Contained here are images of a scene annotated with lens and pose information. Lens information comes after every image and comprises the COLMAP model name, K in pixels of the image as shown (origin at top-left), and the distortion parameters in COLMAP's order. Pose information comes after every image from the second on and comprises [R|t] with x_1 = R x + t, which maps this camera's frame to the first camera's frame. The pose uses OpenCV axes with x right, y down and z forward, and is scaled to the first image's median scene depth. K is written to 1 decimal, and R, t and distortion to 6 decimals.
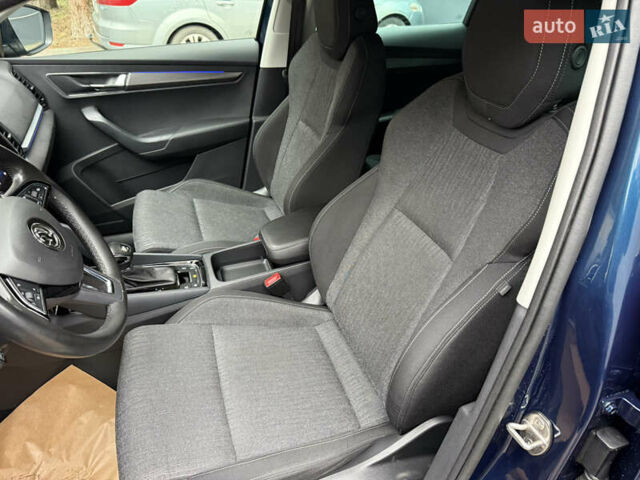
lens RADIAL K [[453.4, 0, 329.5], [0, 453.4, 239.2], [0, 0, 1]] dist [0.035300, -0.048239]
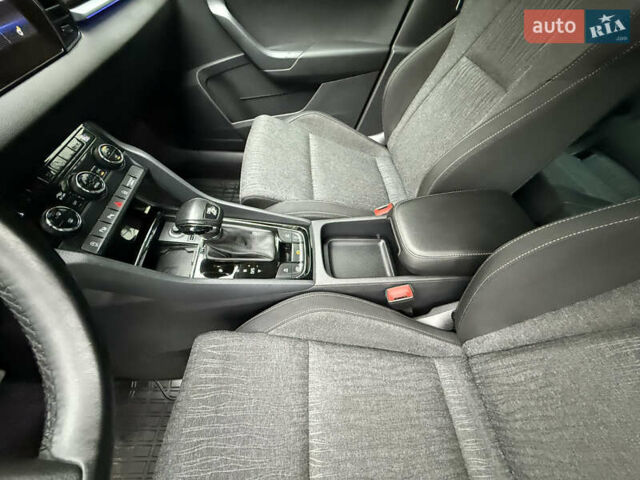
lens RADIAL K [[256.0, 0, 315.4], [0, 256.0, 238.3], [0, 0, 1]] dist [-0.000263, -0.000028]
pose [[0.954564, 0.265952, -0.134453, -0.168631], [-0.208563, 0.918466, 0.336038, -0.075682], [0.212860, -0.292728, 0.932202, 0.471222]]
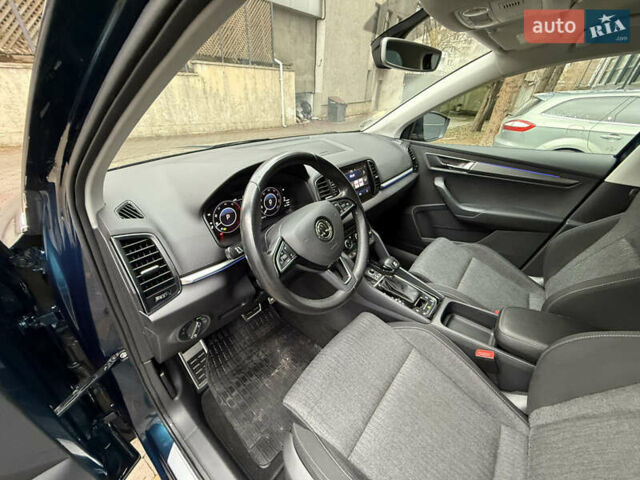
lens RADIAL K [[253.5, 0, 318.7], [0, 253.5, 240.1], [0, 0, 1]] dist [-0.000763, 0.000043]
pose [[0.510127, 0.408553, -0.756872, 0.013719], [-0.462623, 0.872182, 0.158992, -0.045149], [0.725086, 0.269041, 0.633930, 0.195714]]
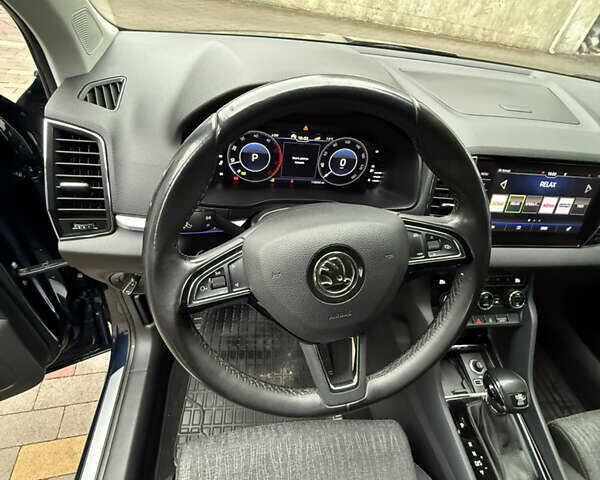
lens RADIAL K [[318.5, 0, 301.9], [0, 318.5, 237.8], [0, 0, 1]] dist [-0.004172, 0.001723]
pose [[-0.211859, 0.617617, -0.757407, -0.120894], [-0.639073, 0.498787, 0.585489, -0.121930], [0.739393, 0.608079, 0.289030, 0.340002]]
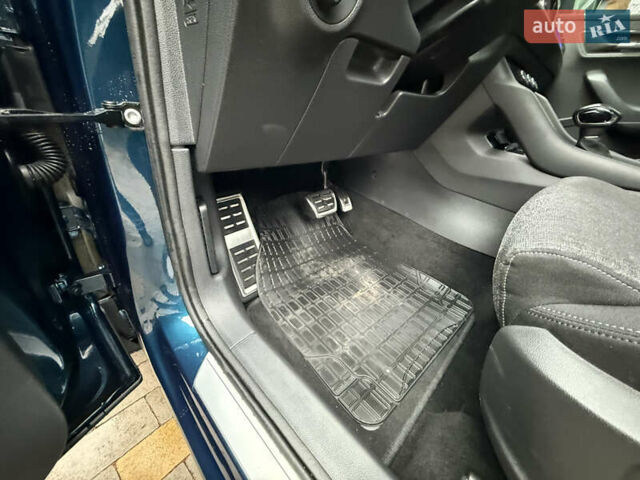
lens RADIAL K [[253.5, 0, 320.2], [0, 253.5, 239.6], [0, 0, 1]] dist [-0.000763, 0.000043]
pose [[0.422052, 0.463498, -0.779129, -0.147038], [-0.549055, 0.814562, 0.187155, 0.298934], [0.721395, 0.348796, 0.598273, 0.297795]]
